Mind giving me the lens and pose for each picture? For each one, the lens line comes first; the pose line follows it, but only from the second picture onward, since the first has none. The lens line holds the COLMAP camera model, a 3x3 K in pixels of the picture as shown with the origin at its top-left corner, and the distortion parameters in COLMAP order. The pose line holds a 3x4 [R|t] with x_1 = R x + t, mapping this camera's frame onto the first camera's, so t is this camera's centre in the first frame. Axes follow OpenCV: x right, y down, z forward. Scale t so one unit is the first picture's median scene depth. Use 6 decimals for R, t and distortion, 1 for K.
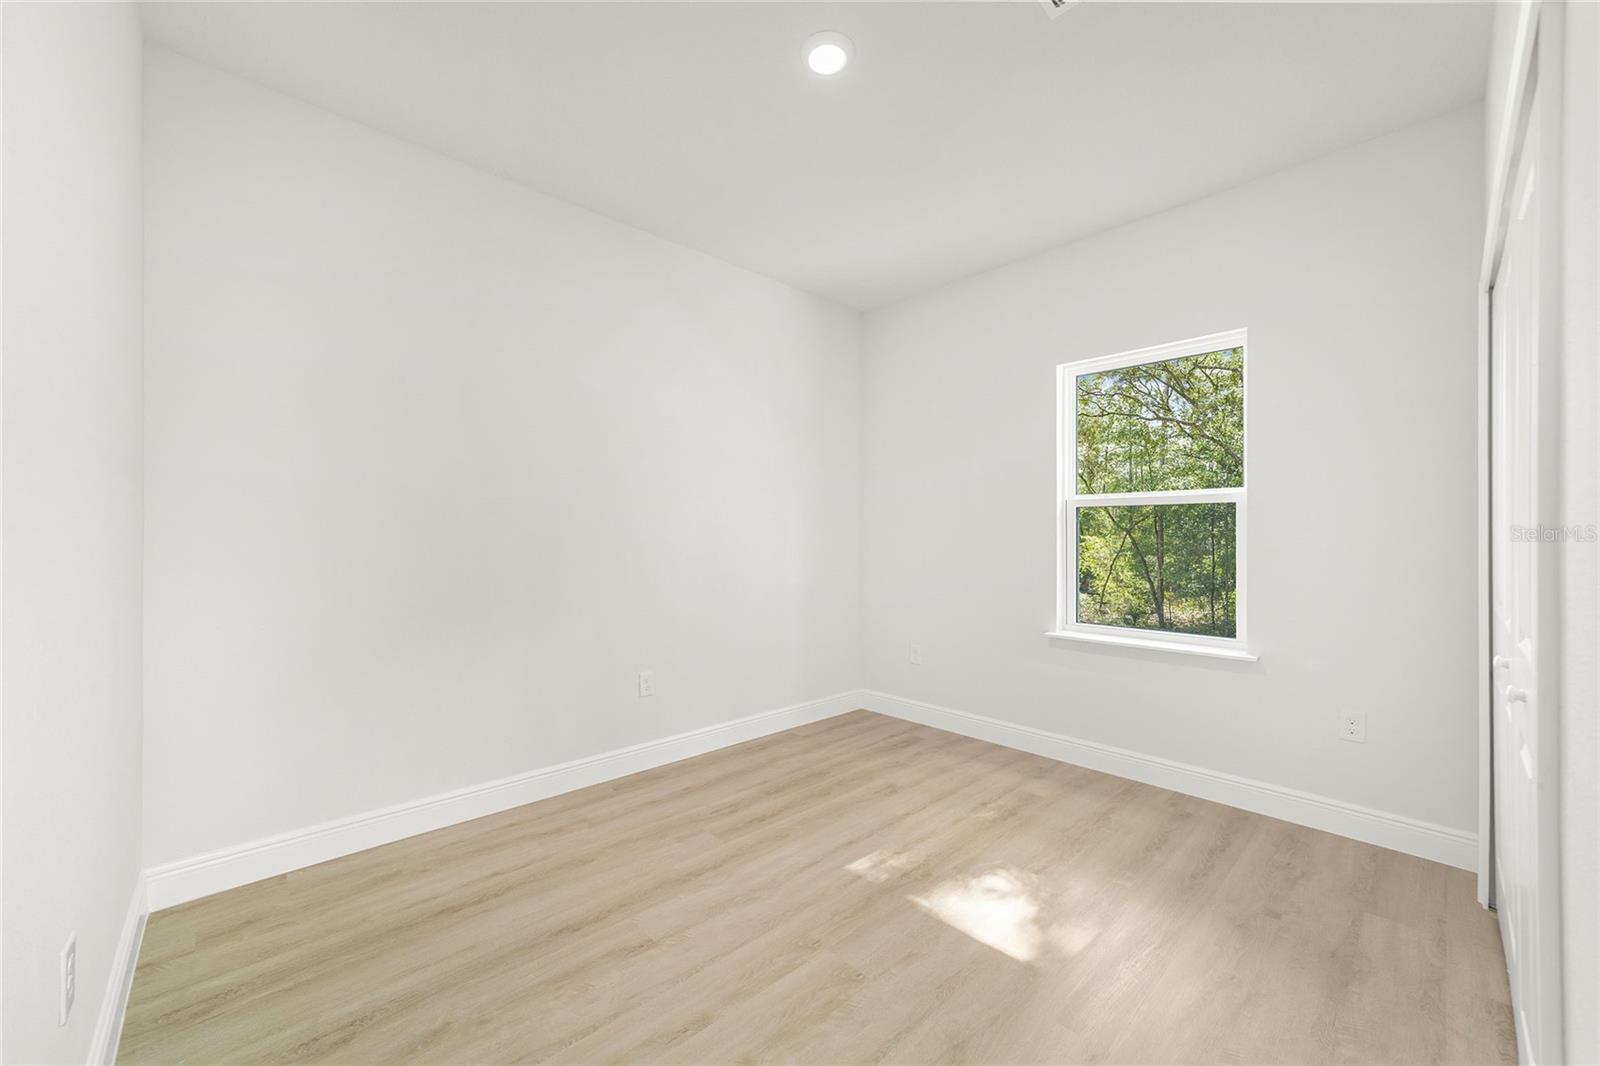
lens RADIAL K [[612.4, 0, 798.5], [0, 612.4, 525.7], [0, 0, 1]] dist [-0.019956, 0.008228]
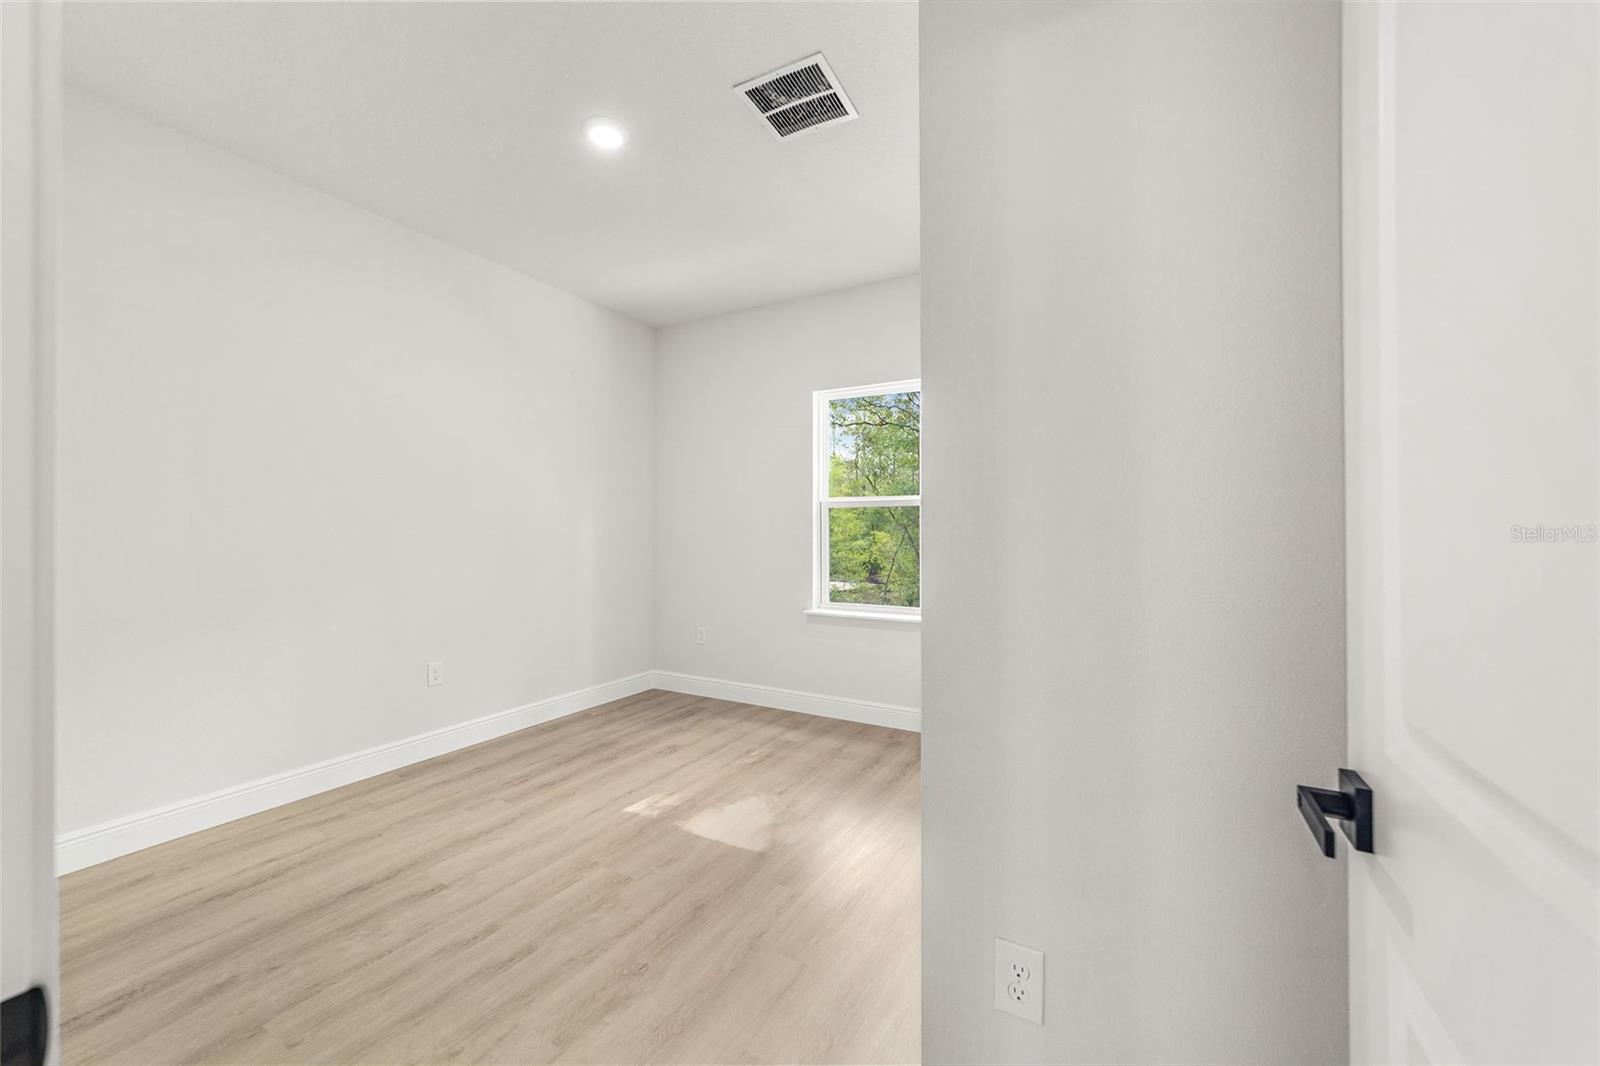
lens RADIAL K [[612.4, 0, 798.5], [0, 612.4, 525.7], [0, 0, 1]] dist [-0.019956, 0.008228]
pose [[0.954762, 0.002634, 0.297358, 0.040845], [-0.004846, 0.999966, 0.006701, -0.002864], [-0.297330, -0.007839, 0.954742, -0.207225]]
